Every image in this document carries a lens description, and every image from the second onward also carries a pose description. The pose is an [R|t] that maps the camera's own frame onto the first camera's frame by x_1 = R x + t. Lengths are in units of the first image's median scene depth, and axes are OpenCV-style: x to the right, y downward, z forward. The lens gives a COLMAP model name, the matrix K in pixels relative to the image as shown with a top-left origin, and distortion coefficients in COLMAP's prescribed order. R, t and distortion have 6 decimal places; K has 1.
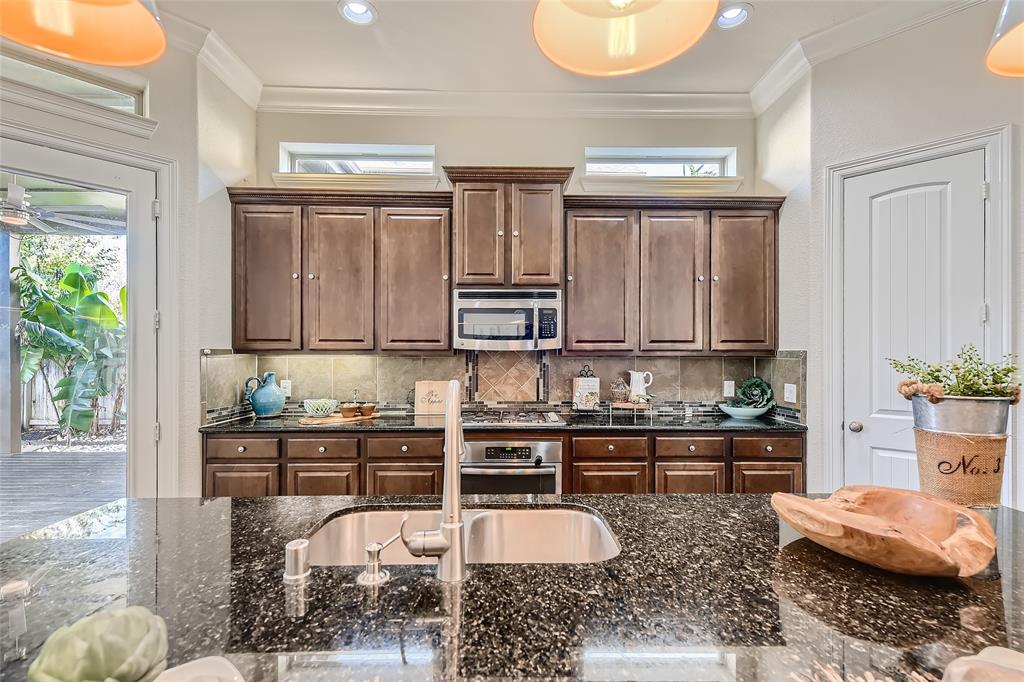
lens RADIAL K [[469.6, 0, 523.2], [0, 469.6, 356.7], [0, 0, 1]] dist [0.009827, -0.000758]
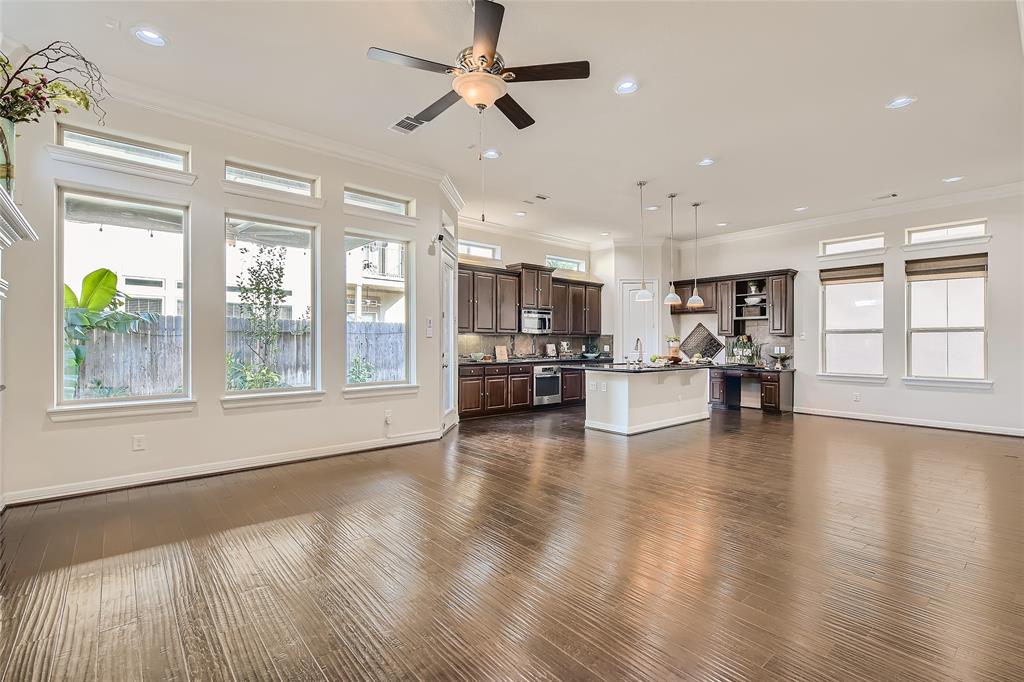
lens RADIAL K [[469.6, 0, 508.4], [0, 469.6, 341.7], [0, 0, 1]] dist [0.009827, -0.000758]
pose [[0.772231, 0.002228, 0.635338, -1.820331], [-0.000120, 0.999994, -0.003361, 0.042389], [-0.635342, 0.002519, 0.772227, -0.934989]]
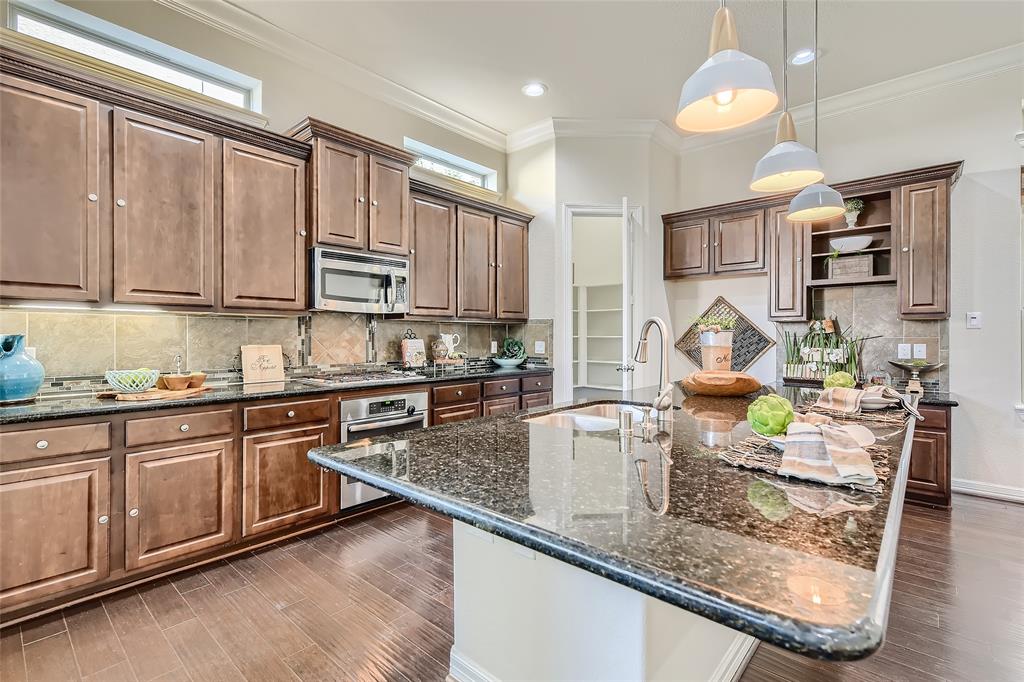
lens RADIAL K [[469.6, 0, 509.5], [0, 469.6, 337.4], [0, 0, 1]] dist [0.009827, -0.000758]
pose [[0.679354, -0.003437, 0.733802, -0.577642], [0.002585, 0.999994, 0.002290, 0.039793], [-0.733806, 0.000341, 0.679359, 0.051050]]
